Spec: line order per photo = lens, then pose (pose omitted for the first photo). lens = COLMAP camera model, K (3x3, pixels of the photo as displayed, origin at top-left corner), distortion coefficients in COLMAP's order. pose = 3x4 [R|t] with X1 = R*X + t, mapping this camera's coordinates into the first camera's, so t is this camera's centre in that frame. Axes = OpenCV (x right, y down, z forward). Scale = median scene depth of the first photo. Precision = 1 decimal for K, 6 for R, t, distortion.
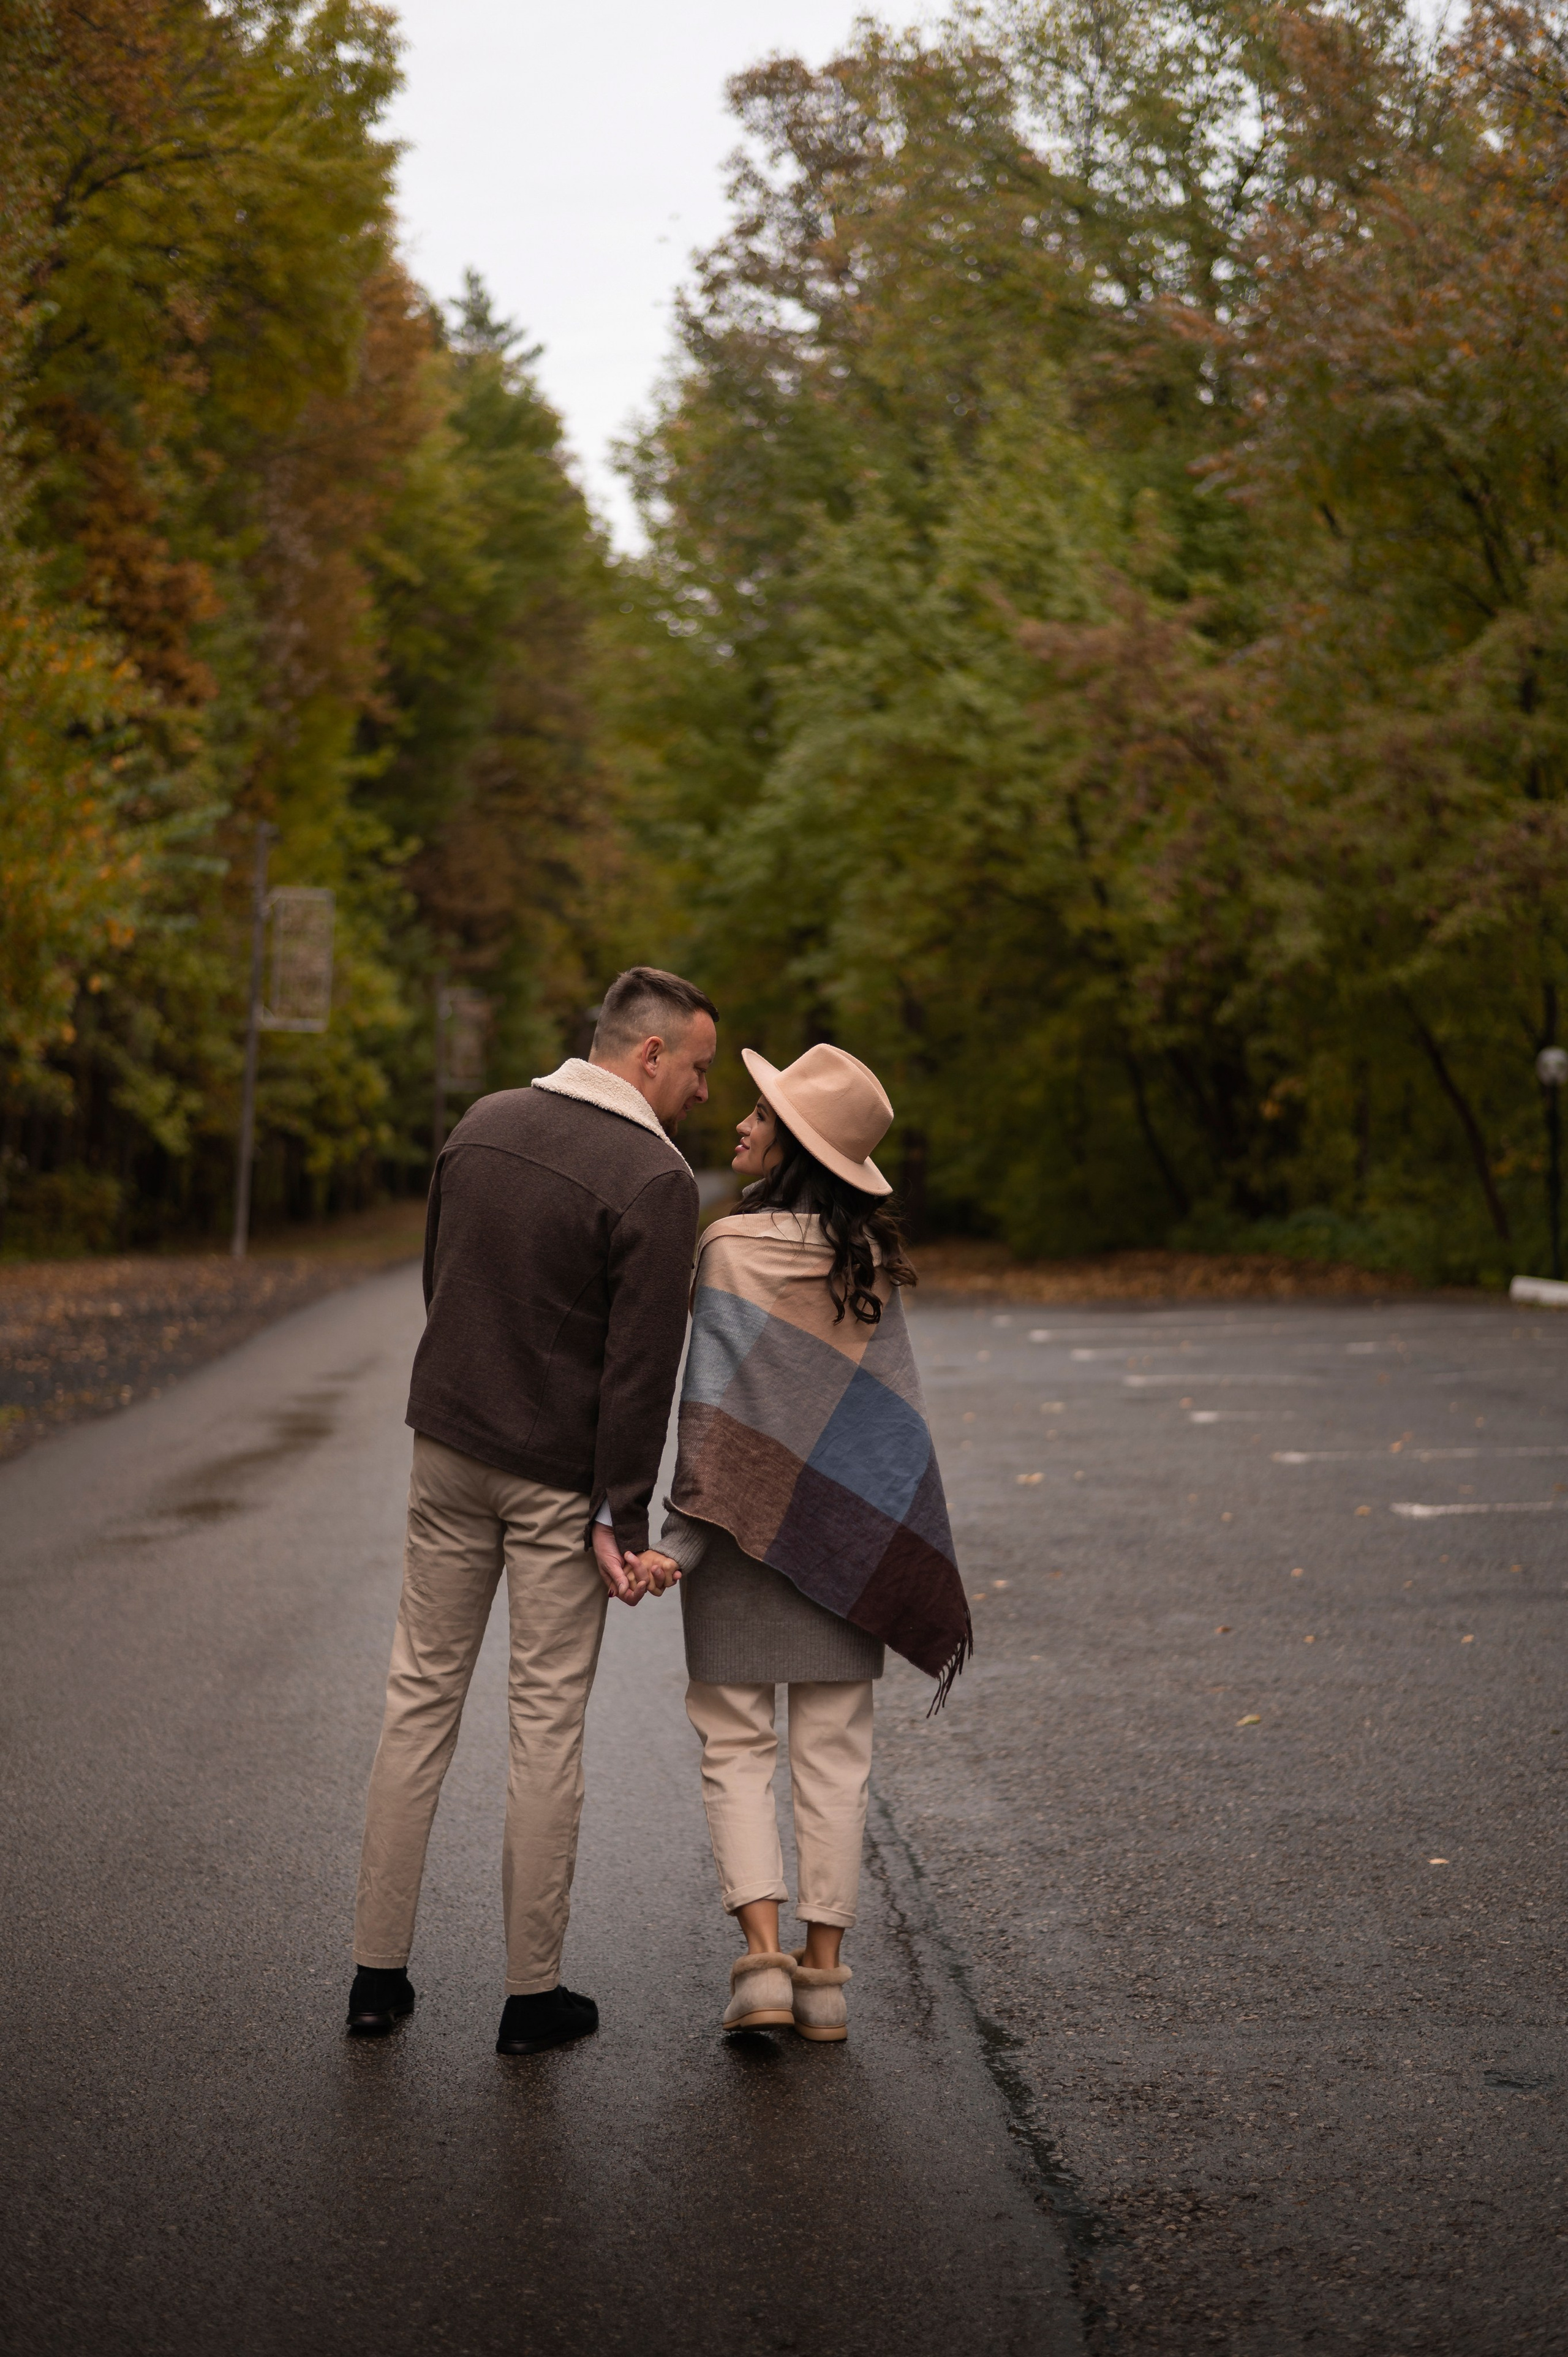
lens RADIAL K [[3424.7, 0, 776.0], [0, 3424.7, 1181.0], [0, 0, 1]] dist [-0.003805, 0.104272]
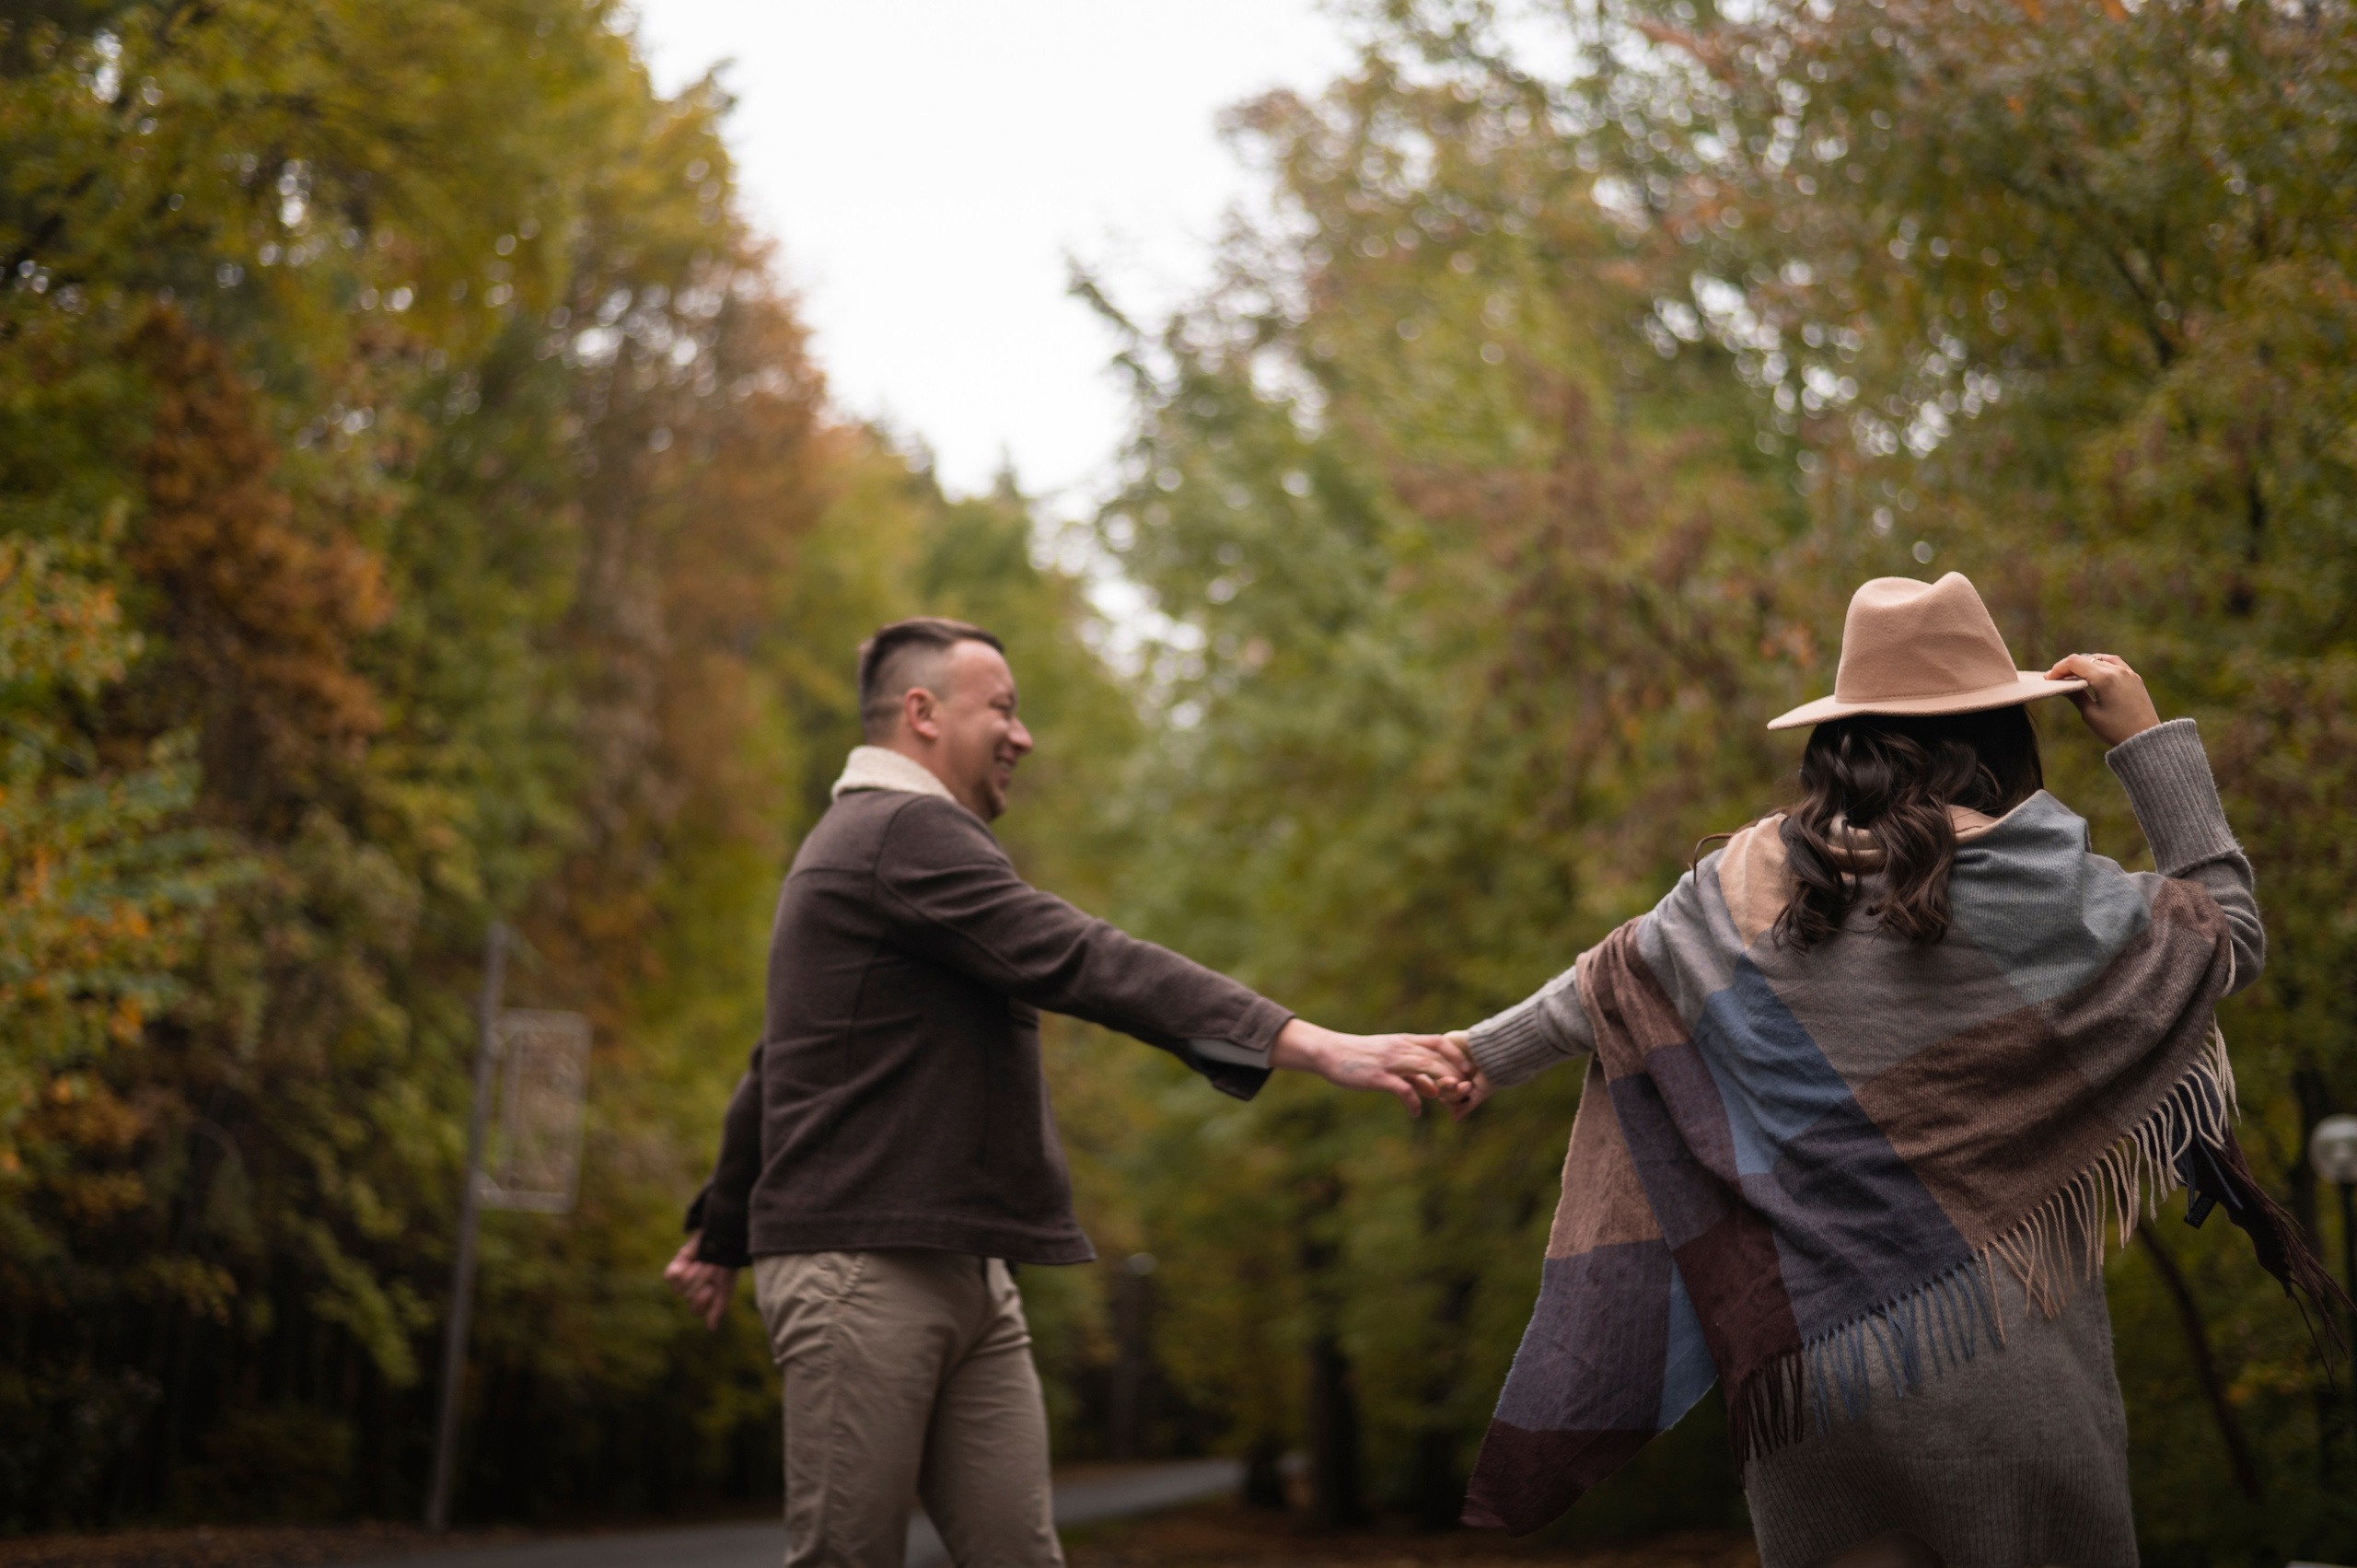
lens RADIAL K [[3444.0, 0, 1188.9], [0, 3444.0, 793.7], [0, 0, 1]] dist [-0.001689, -0.036275]
pose [[0.997436, -0.002512, -0.071523, 0.047284], [-0.011561, 0.980602, -0.195669, 0.009866], [0.070627, 0.195994, 0.978058, 0.245557]]
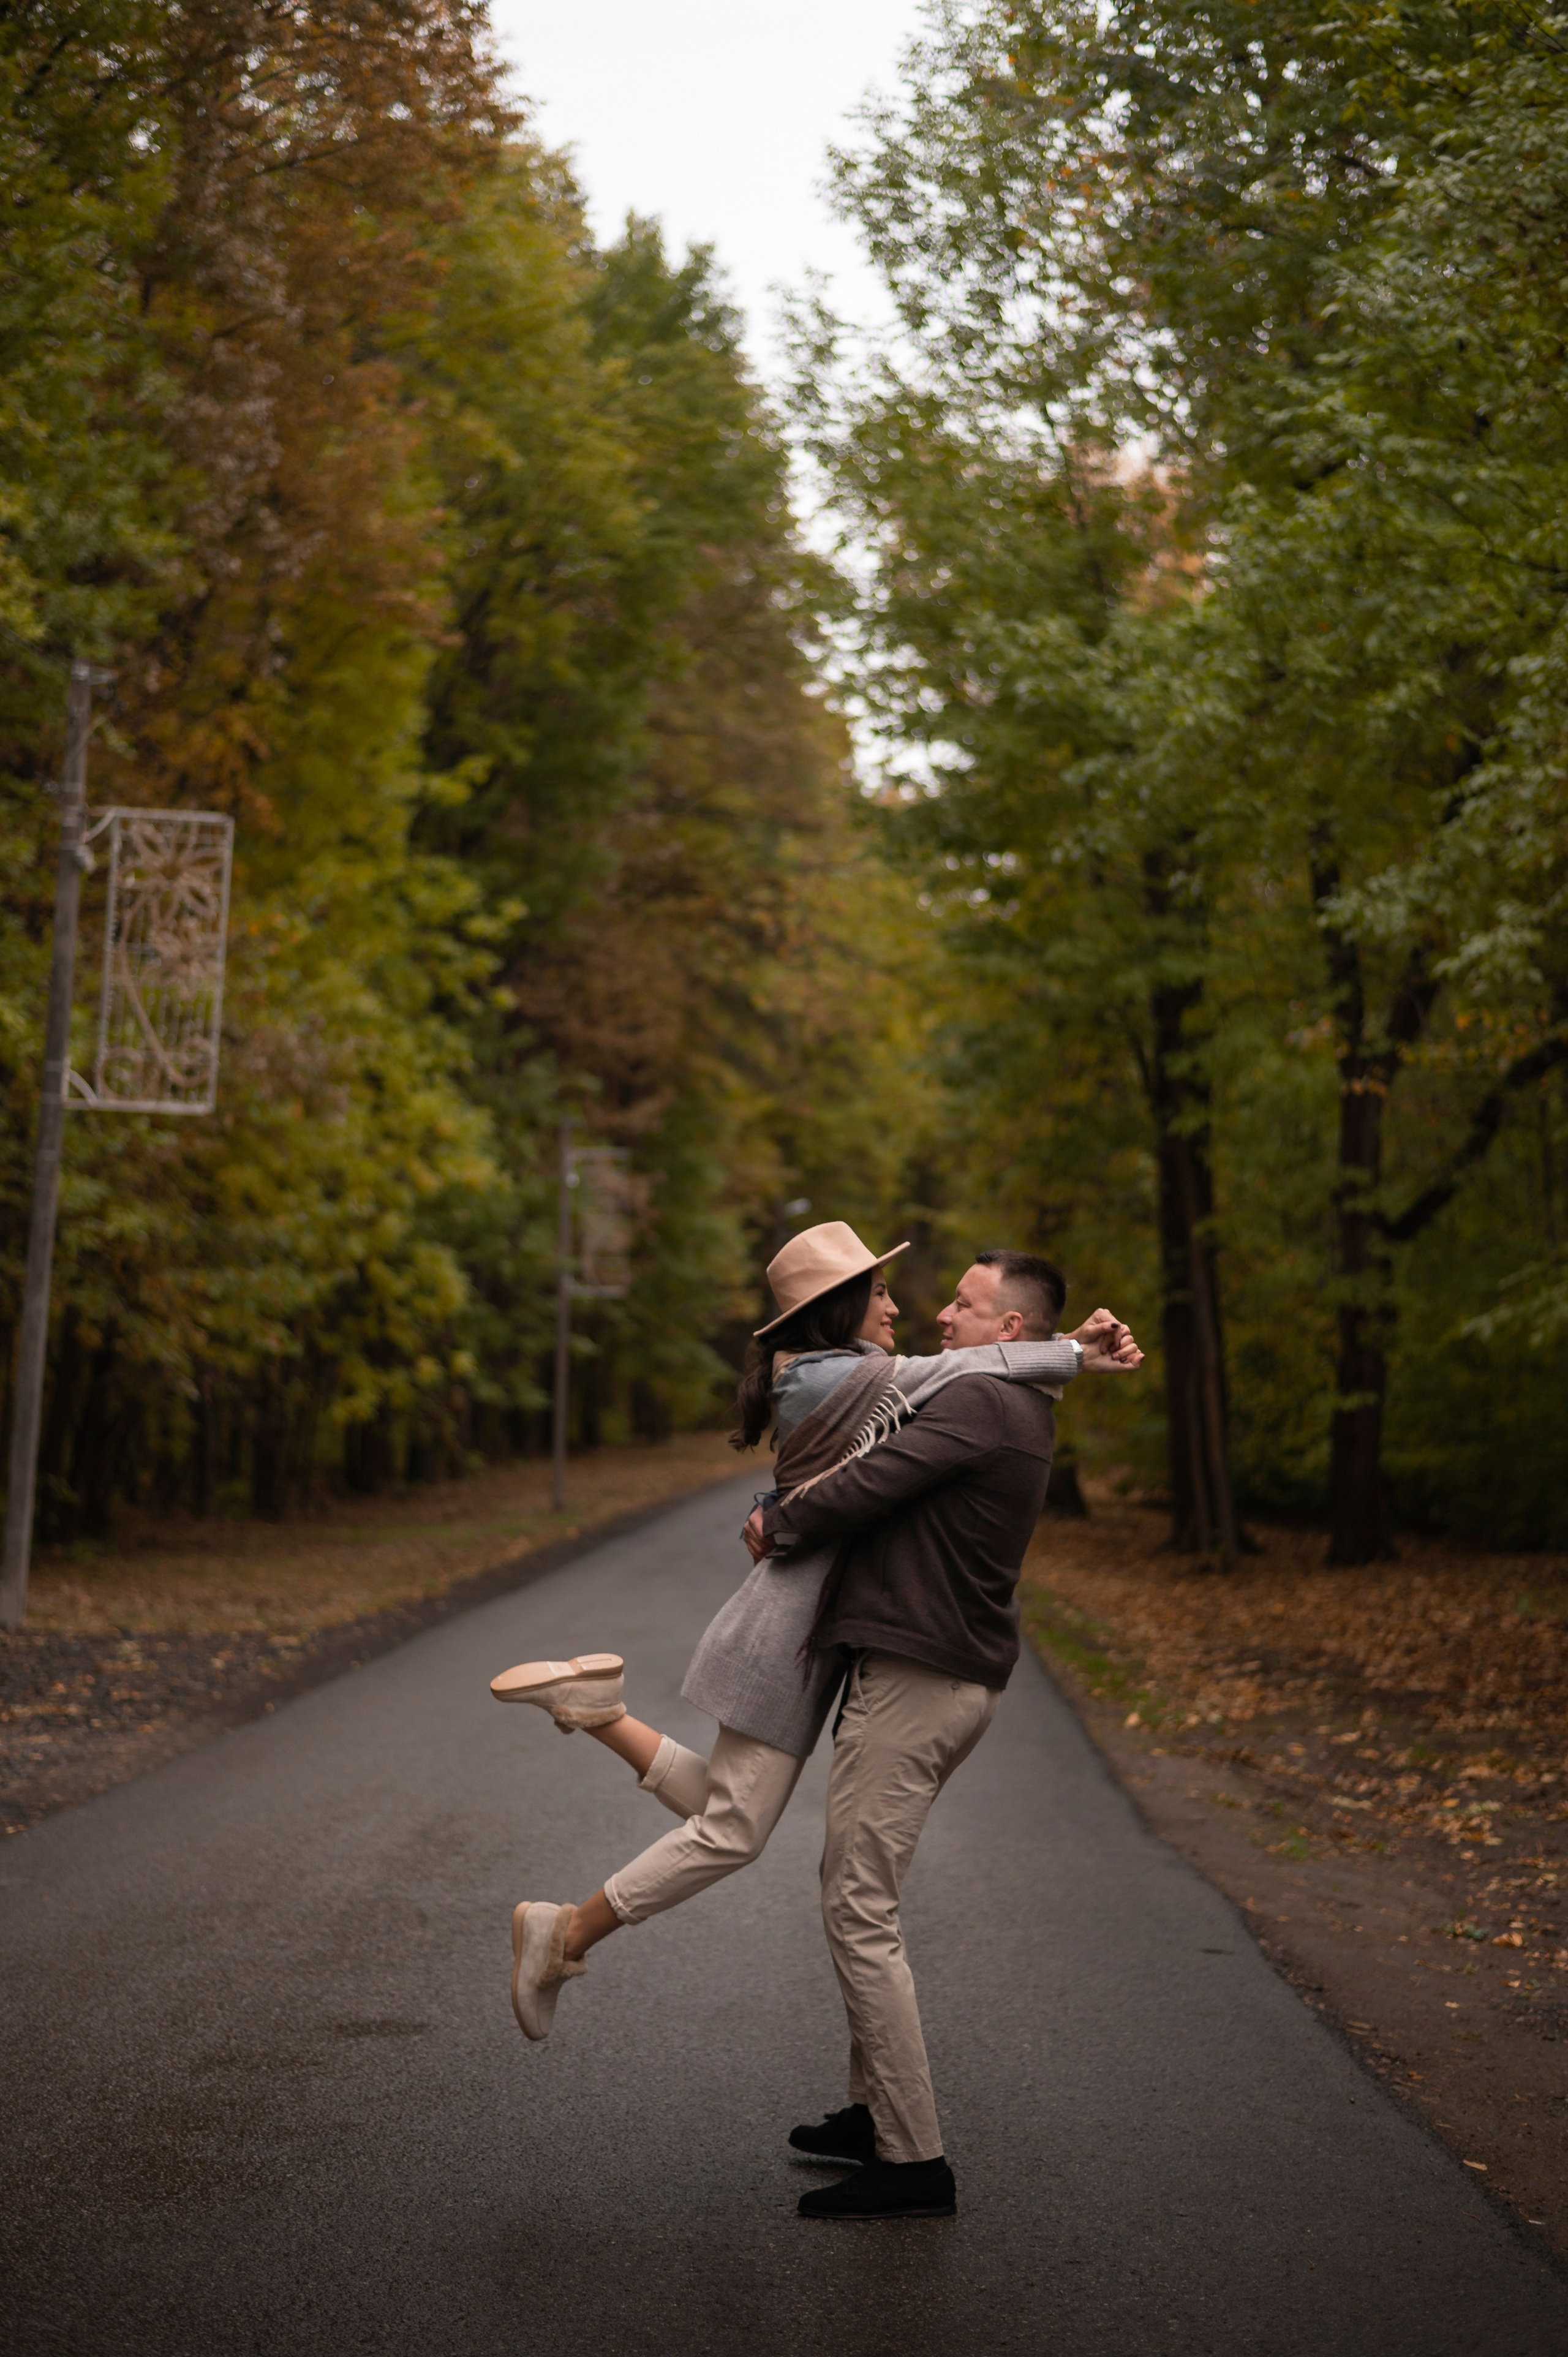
lens RADIAL K [[3491.6, 0, 780.3], [0, 3491.6, 1175.4], [0, 0, 1]] dist [-0.005740, 0.015165]
pose [[0.998464, 0.001616, -0.055373, -0.027890], [-0.005548, 0.997466, -0.070933, -0.003925], [0.055118, 0.071131, 0.995943, 0.488807]]
